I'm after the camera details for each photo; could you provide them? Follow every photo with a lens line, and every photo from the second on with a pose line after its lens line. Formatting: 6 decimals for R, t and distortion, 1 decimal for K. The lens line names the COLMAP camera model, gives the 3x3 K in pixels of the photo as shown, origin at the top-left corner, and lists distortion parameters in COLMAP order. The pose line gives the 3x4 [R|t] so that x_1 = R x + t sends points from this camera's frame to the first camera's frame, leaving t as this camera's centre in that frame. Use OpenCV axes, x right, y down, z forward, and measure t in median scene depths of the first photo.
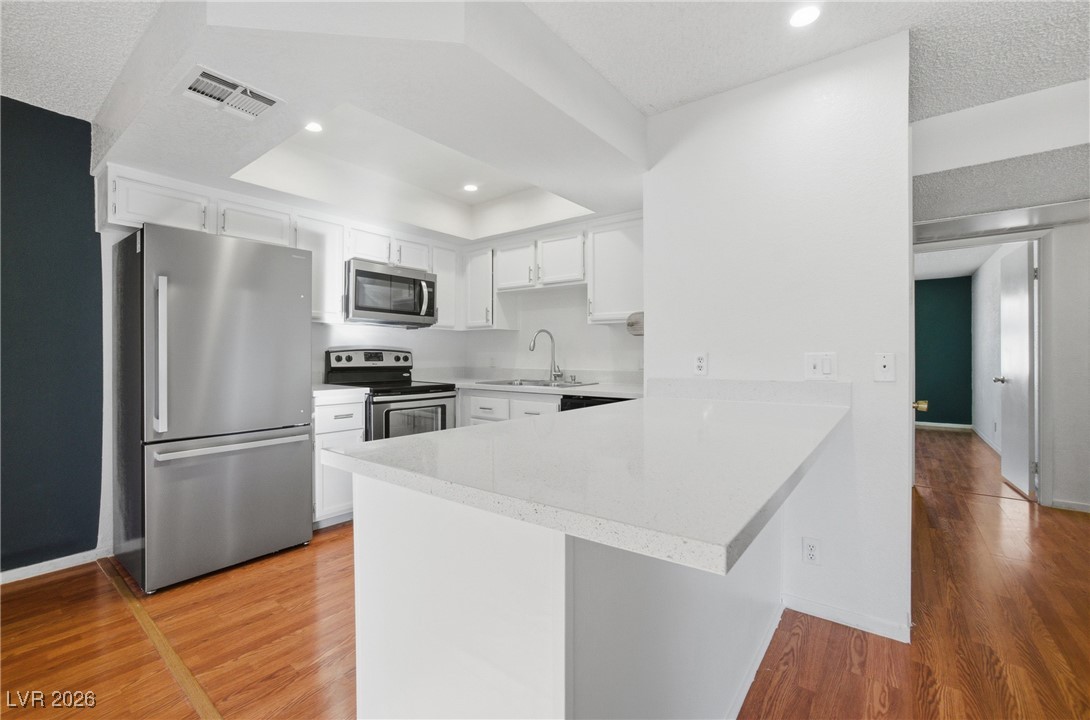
lens RADIAL K [[467.2, 0, 540.4], [0, 467.2, 354.6], [0, 0, 1]] dist [-0.029826, 0.009743]
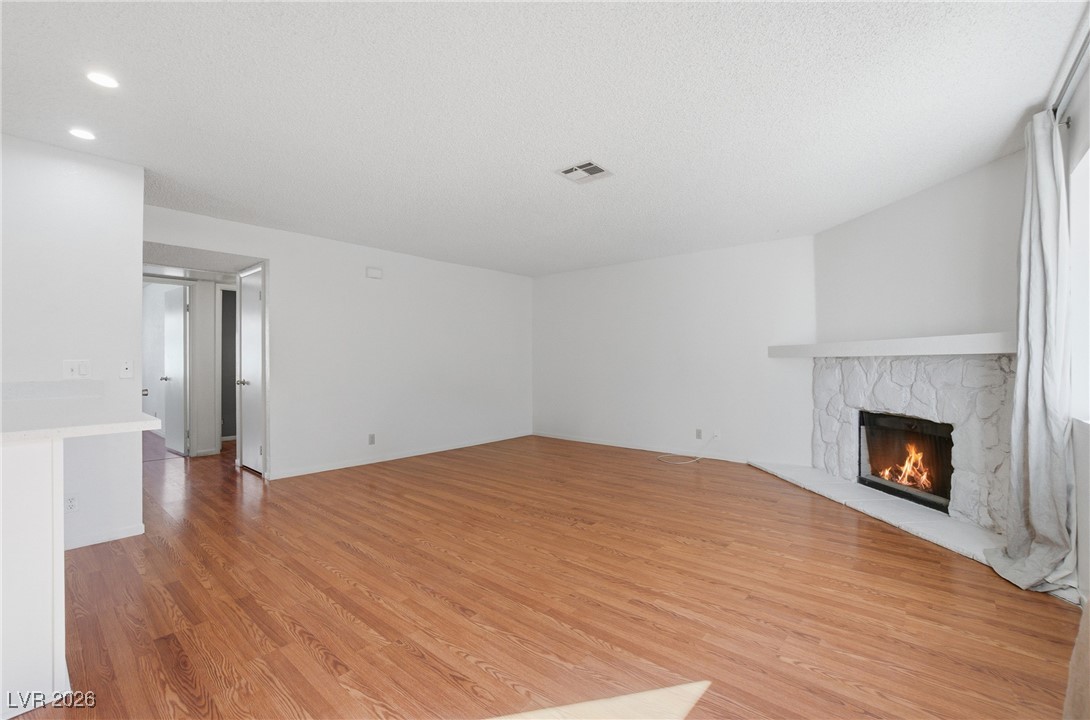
lens RADIAL K [[467.2, 0, 534.4], [0, 467.2, 364.2], [0, 0, 1]] dist [-0.029826, 0.009743]
pose [[0.066367, -0.006341, 0.997775, -0.404627], [-0.003268, 0.999973, 0.006573, -0.002823], [-0.997790, -0.003697, 0.066345, -0.281585]]
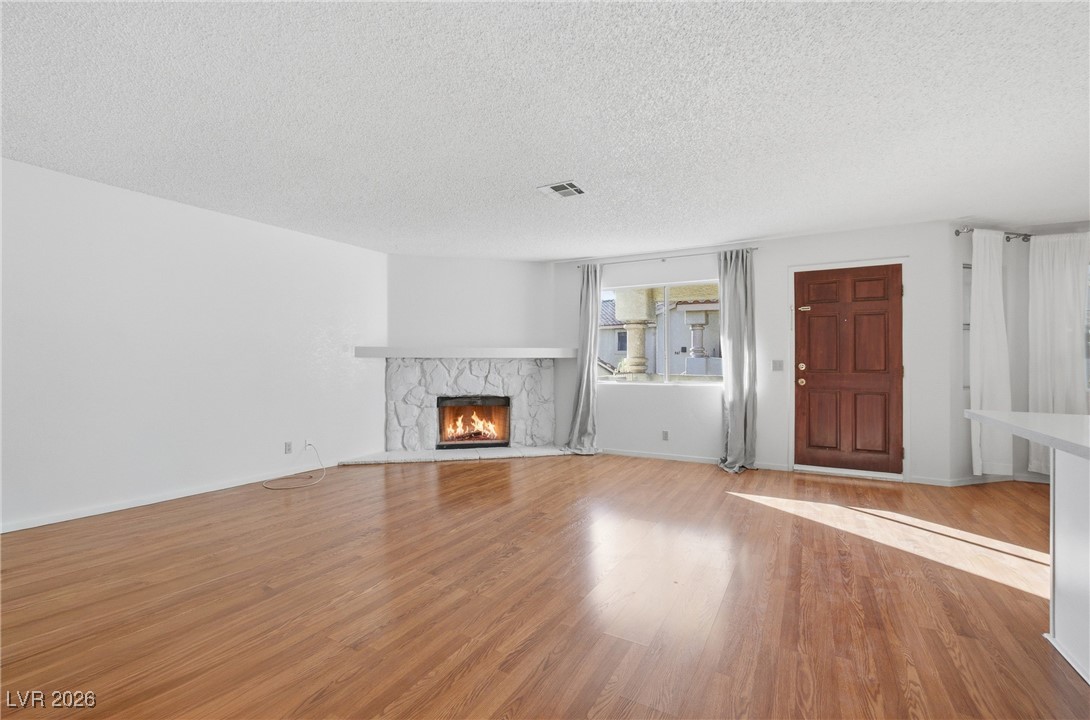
lens RADIAL K [[467.2, 0, 545.3], [0, 467.2, 365.1], [0, 0, 1]] dist [-0.029826, 0.009743]
pose [[-0.989578, -0.006548, -0.143851, 0.691569], [-0.006334, 0.999978, -0.001941, 0.009184], [0.143861, -0.001009, -0.989597, 0.665872]]
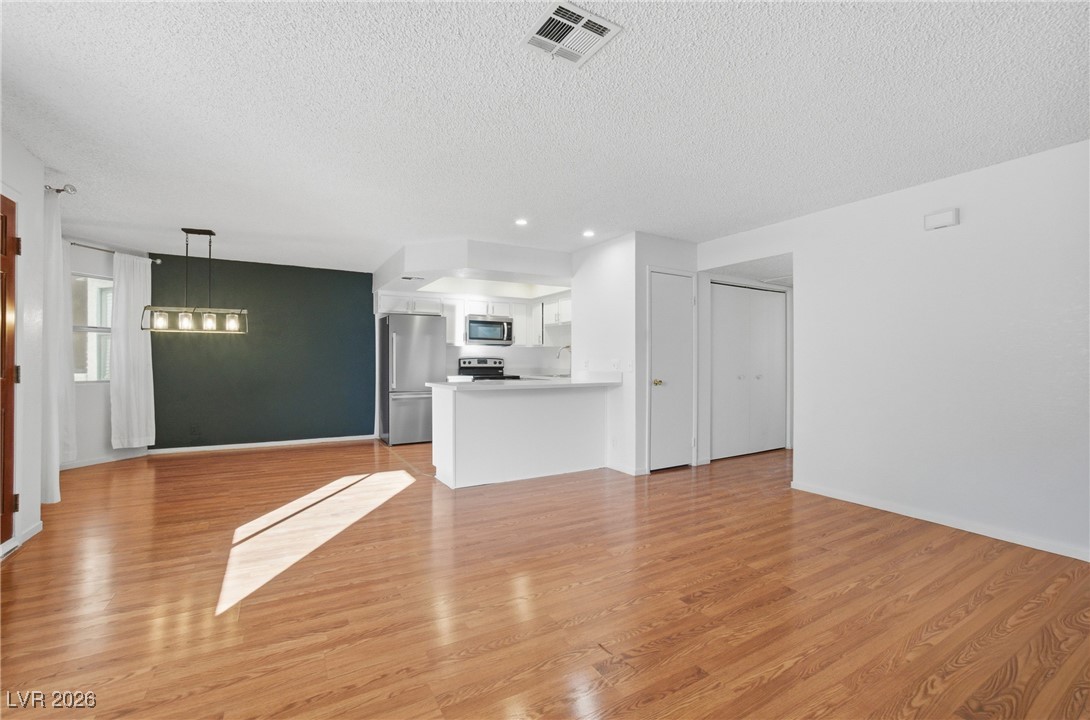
lens RADIAL K [[467.2, 0, 544.3], [0, 467.2, 356.7], [0, 0, 1]] dist [-0.029826, 0.009743]
pose [[0.928612, -0.005271, -0.371016, 0.677824], [0.002245, 0.999961, -0.008587, 0.001199], [0.371046, 0.007141, 0.928587, -0.814752]]
